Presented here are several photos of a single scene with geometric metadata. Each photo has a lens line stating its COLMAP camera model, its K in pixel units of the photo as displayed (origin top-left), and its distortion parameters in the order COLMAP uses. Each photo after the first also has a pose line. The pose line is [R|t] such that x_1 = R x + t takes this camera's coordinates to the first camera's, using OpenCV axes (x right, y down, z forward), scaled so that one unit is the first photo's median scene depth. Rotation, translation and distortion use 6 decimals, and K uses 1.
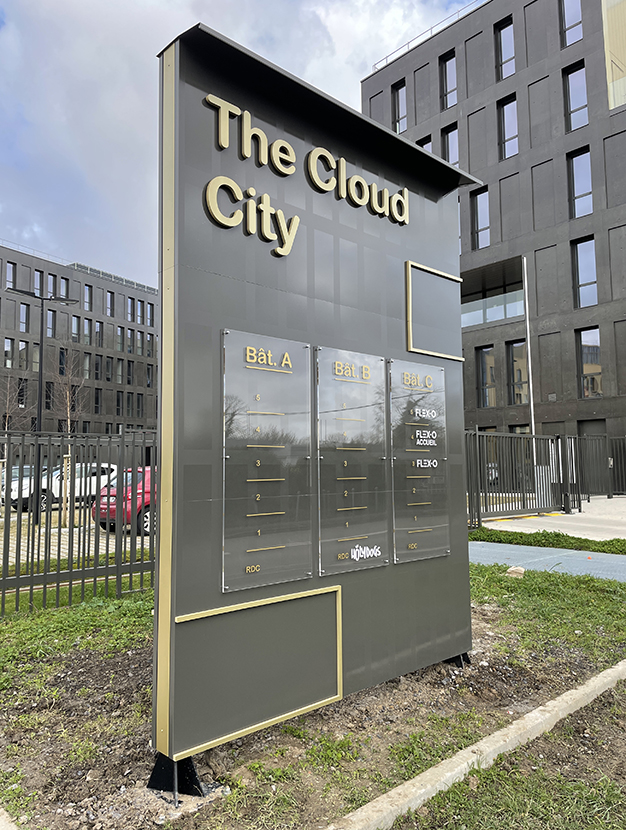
lens RADIAL K [[631.2, 0, 314.6], [0, 631.2, 441.1], [0, 0, 1]] dist [0.030022, -0.003376]
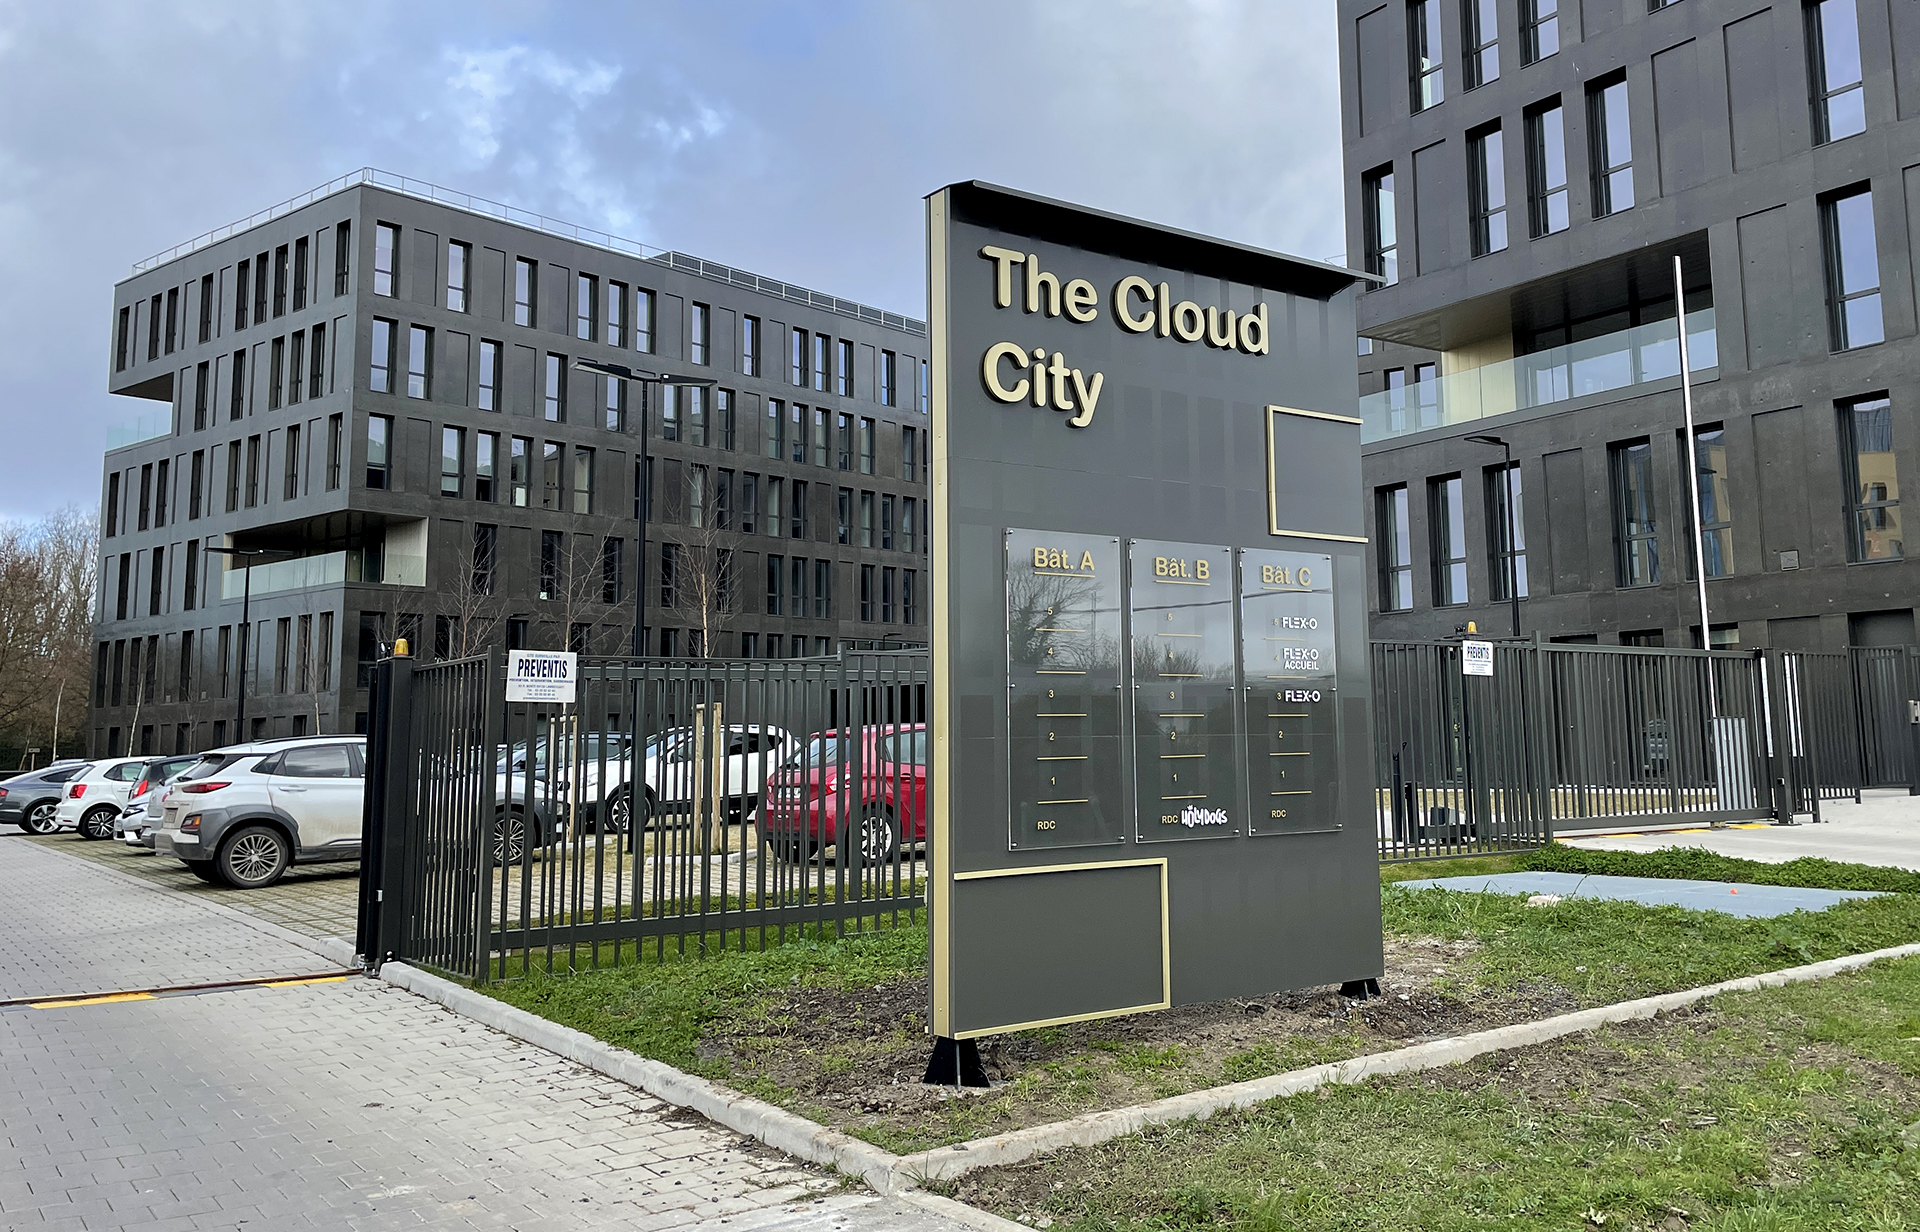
lens RADIAL K [[1600.6, 0, 960.0], [0, 1600.6, 616.0], [0, 0, 1]] dist [0.002317, -0.000072]
pose [[0.982965, -0.018693, -0.182842, 0.140195], [0.012117, 0.999241, -0.037020, 0.008651], [0.183395, 0.034174, 0.982445, -0.838904]]
